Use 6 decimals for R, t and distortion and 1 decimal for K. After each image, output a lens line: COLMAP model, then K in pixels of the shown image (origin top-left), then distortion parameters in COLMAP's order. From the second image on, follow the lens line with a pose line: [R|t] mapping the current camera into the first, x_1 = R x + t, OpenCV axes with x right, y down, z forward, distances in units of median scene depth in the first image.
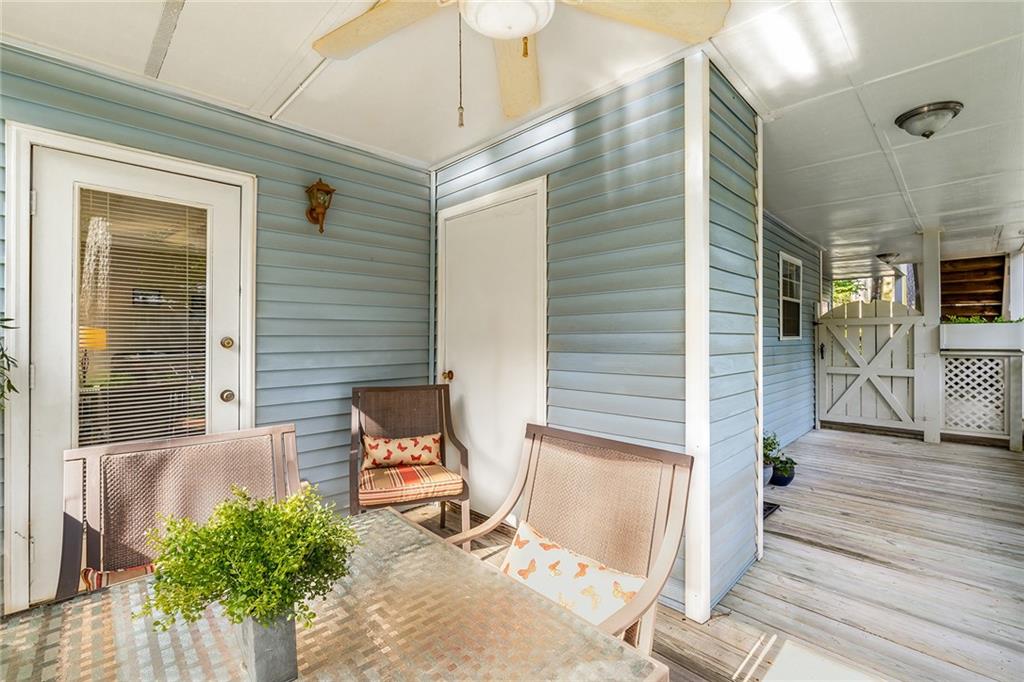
lens RADIAL K [[457.7, 0, 513.9], [0, 457.7, 332.2], [0, 0, 1]] dist [-0.001330, -0.000084]
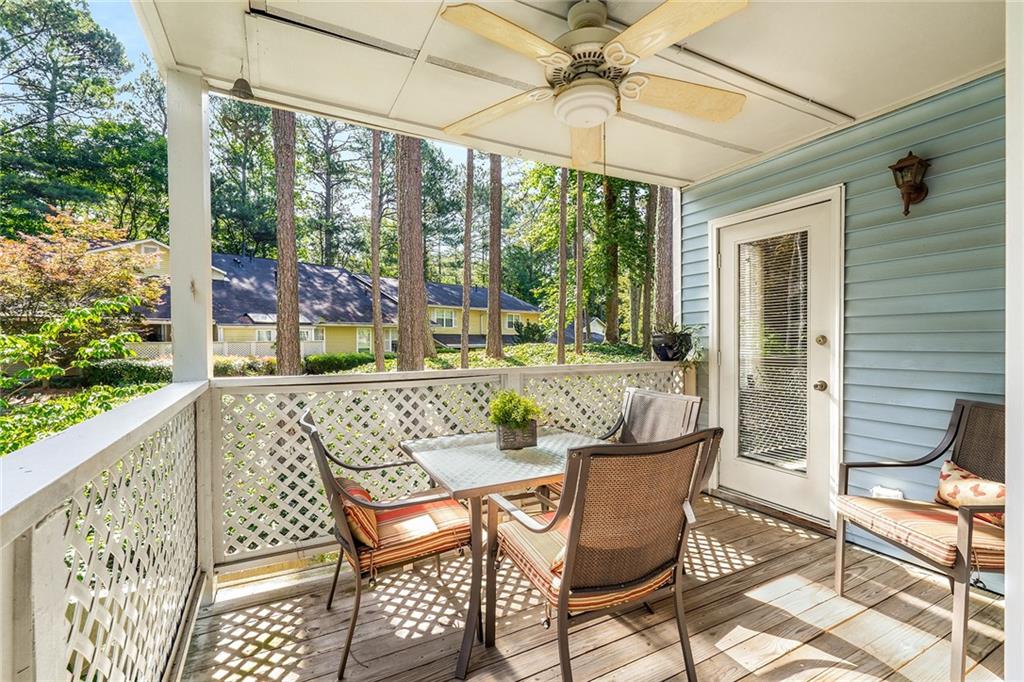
lens RADIAL K [[445.4, 0, 512.0], [0, 445.4, 341.0], [0, 0, 1]] dist [0.001072, -0.004439]
pose [[-0.297184, 0.009561, -0.954772, 0.671828], [0.022103, 0.999751, 0.003132, 0.004410], [0.954564, -0.020173, -0.297322, 0.576287]]
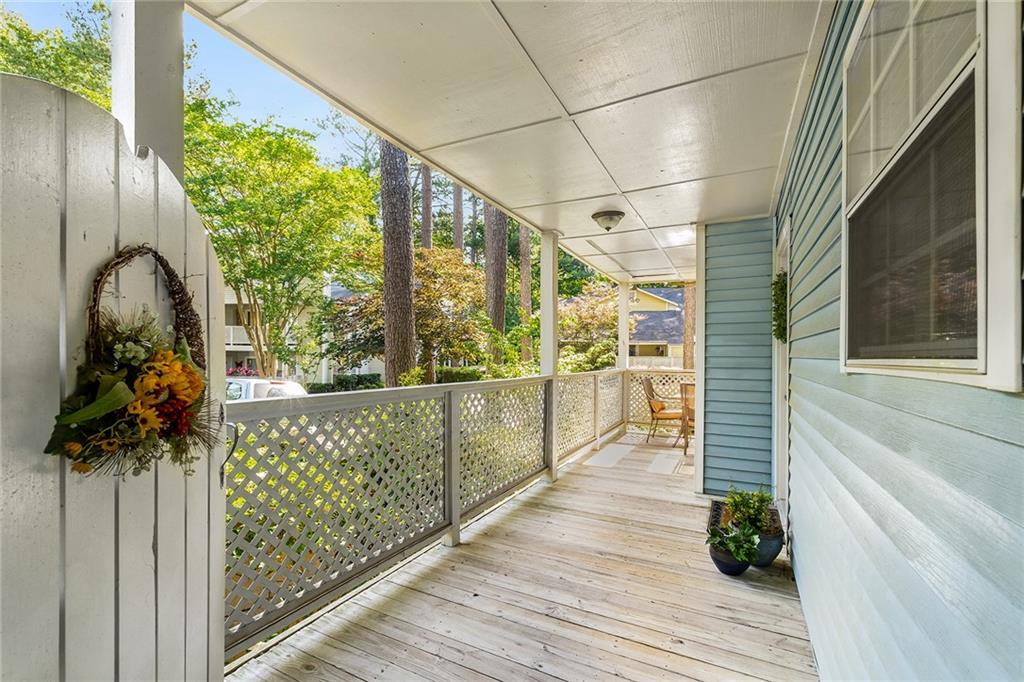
lens RADIAL K [[444.0, 0, 510.6], [0, 444.0, 358.7], [0, 0, 1]] dist [-0.000610, -0.000048]
pose [[-0.951064, -0.002723, -0.308983, 1.622461], [-0.001324, 0.999988, -0.004739, 0.020945], [0.308992, -0.004098, -0.951056, 2.239237]]
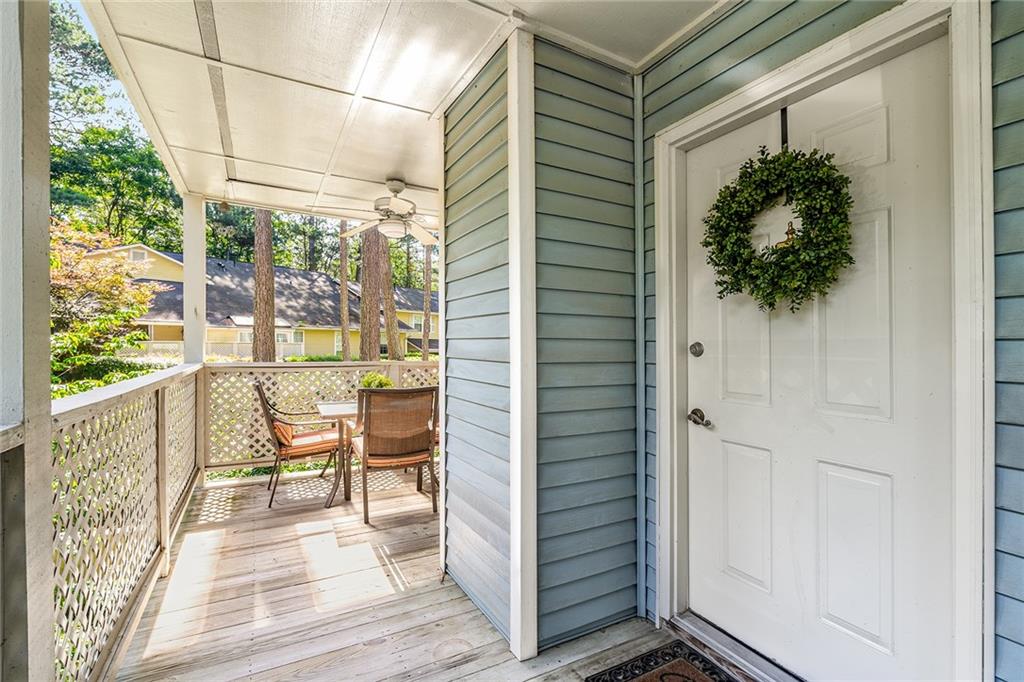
lens RADIAL K [[454.2, 0, 507.4], [0, 454.2, 344.8], [0, 0, 1]] dist [-0.002506, -0.000251]
pose [[-0.285424, -0.001884, -0.958400, 1.186911], [0.003606, 0.999989, -0.003040, 0.018802], [0.958395, -0.004324, -0.285414, 1.164427]]
